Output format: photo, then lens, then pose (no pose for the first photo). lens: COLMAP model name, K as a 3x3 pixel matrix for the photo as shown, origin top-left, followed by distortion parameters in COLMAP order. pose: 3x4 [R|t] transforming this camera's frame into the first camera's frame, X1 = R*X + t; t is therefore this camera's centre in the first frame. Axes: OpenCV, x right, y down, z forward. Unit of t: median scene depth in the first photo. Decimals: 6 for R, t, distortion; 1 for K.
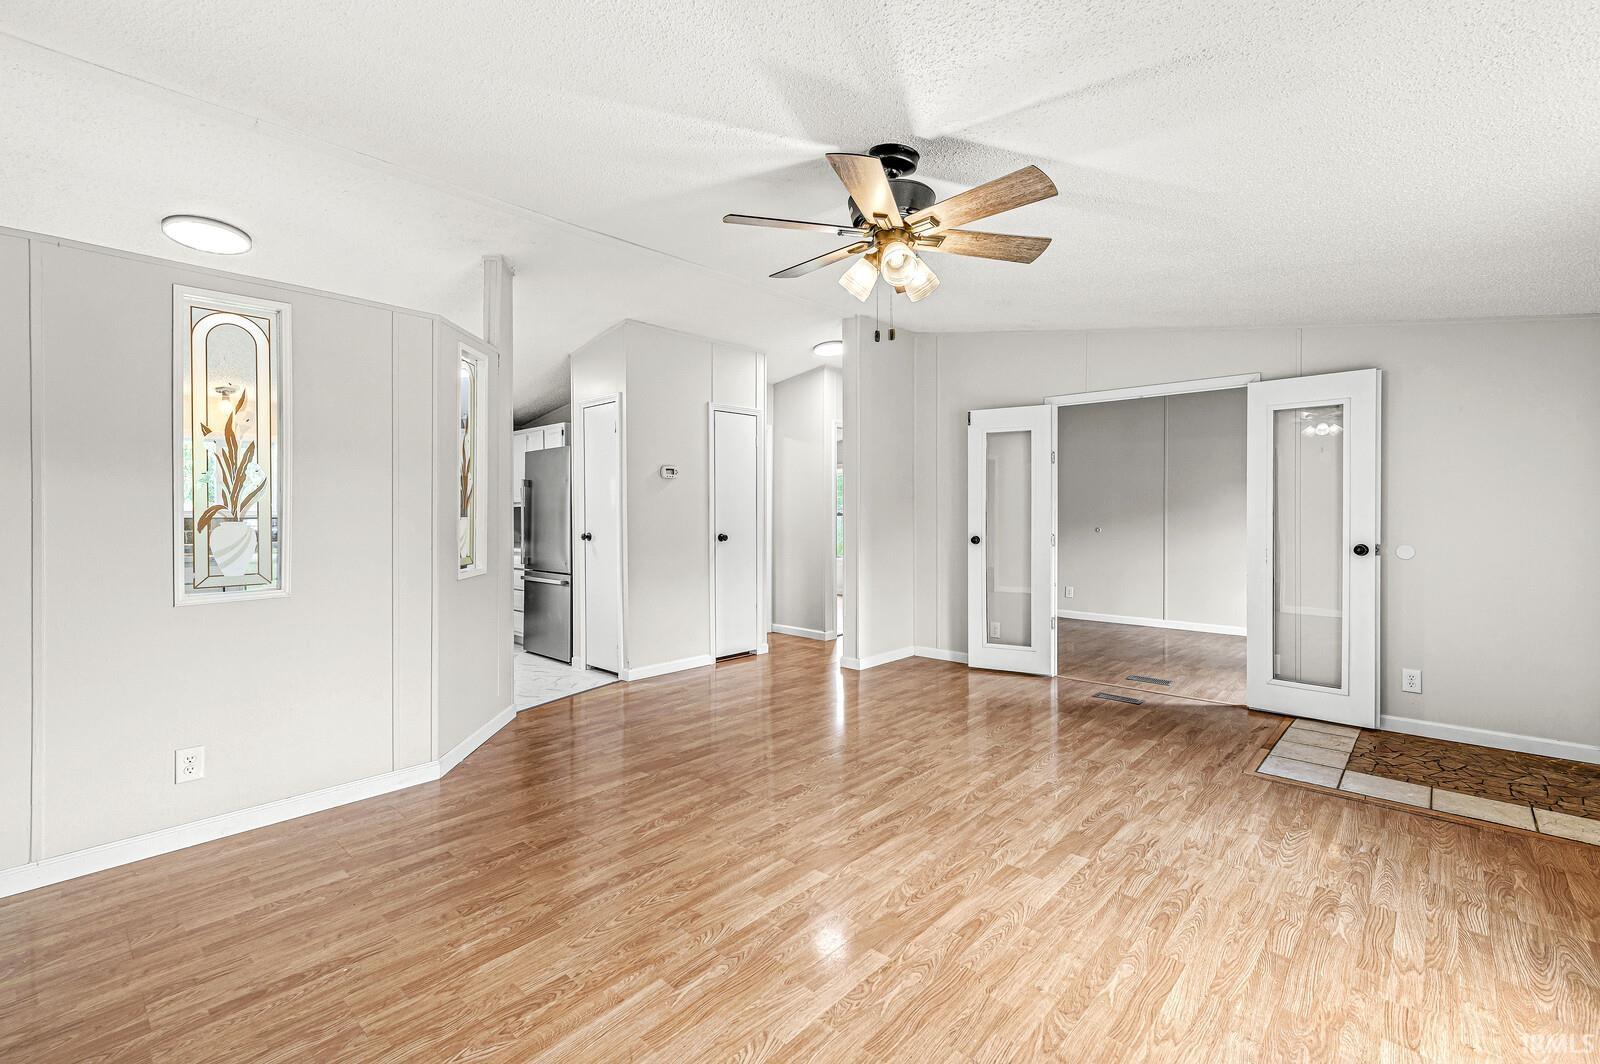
lens RADIAL K [[694.2, 0, 805.3], [0, 694.2, 540.0], [0, 0, 1]] dist [0.002718, 0.000576]
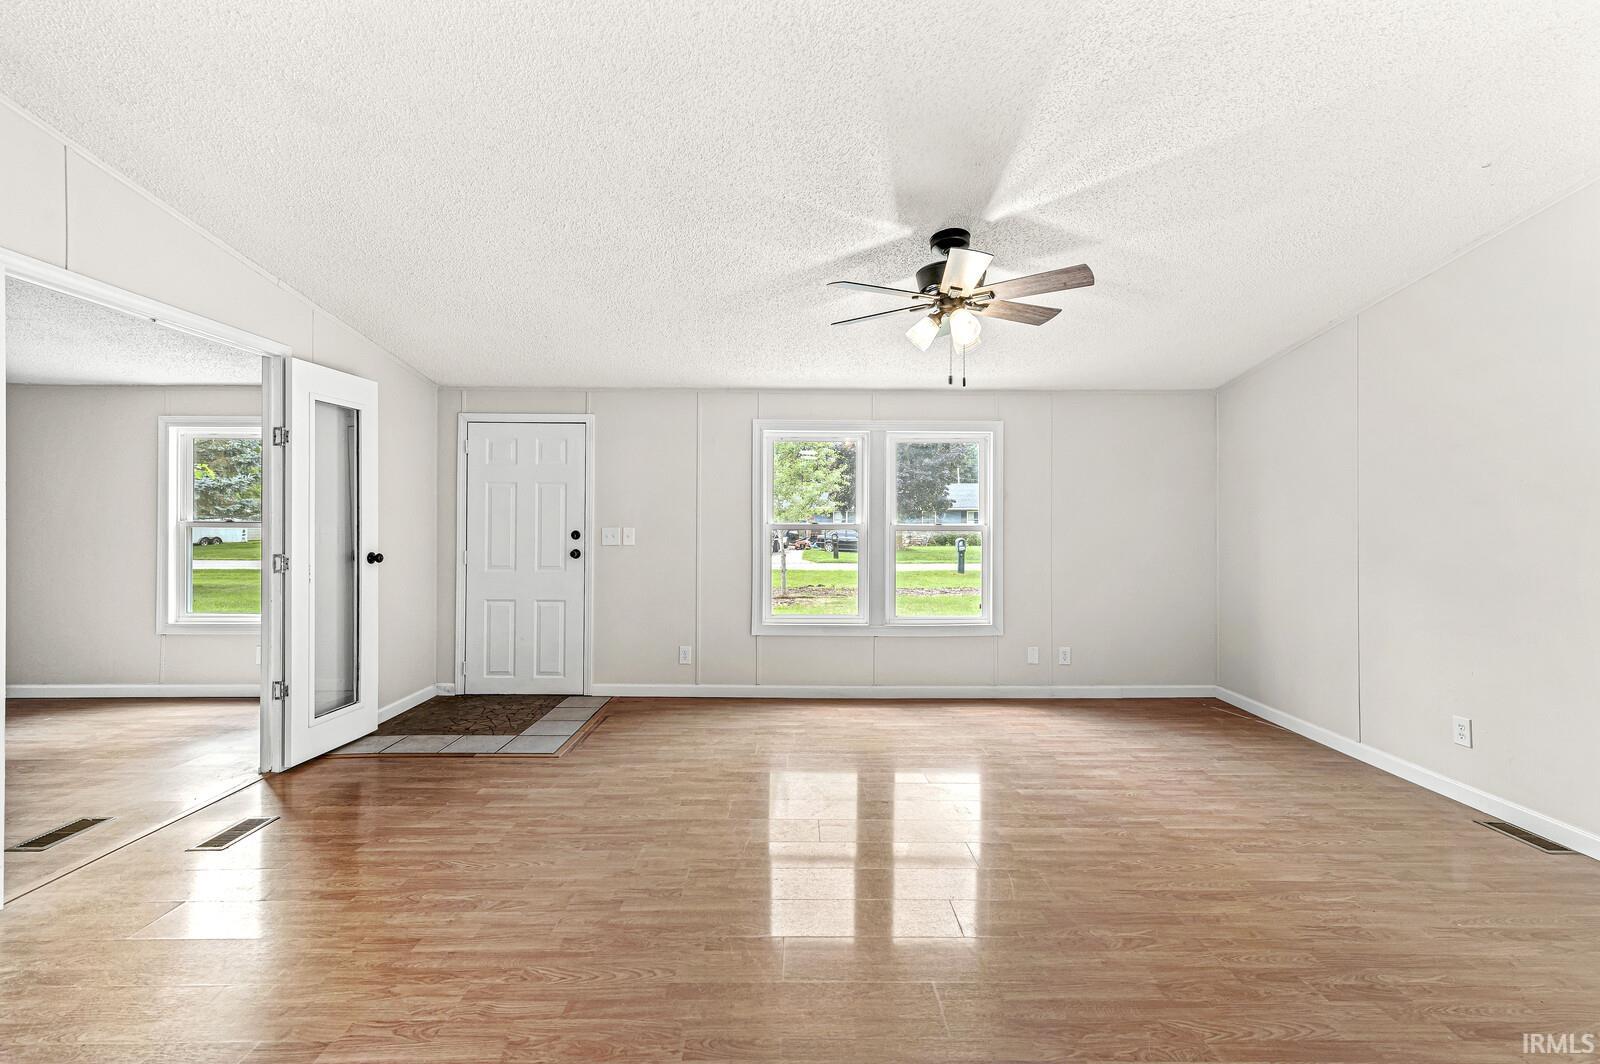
lens RADIAL K [[722.2, 0, 800.7], [0, 722.2, 510.9], [0, 0, 1]] dist [0.001165, 0.000080]
pose [[-0.684014, 0.009732, 0.729404, -0.504312], [0.028840, 0.999490, 0.013710, -0.061588], [-0.728899, 0.030414, -0.683946, 1.626694]]
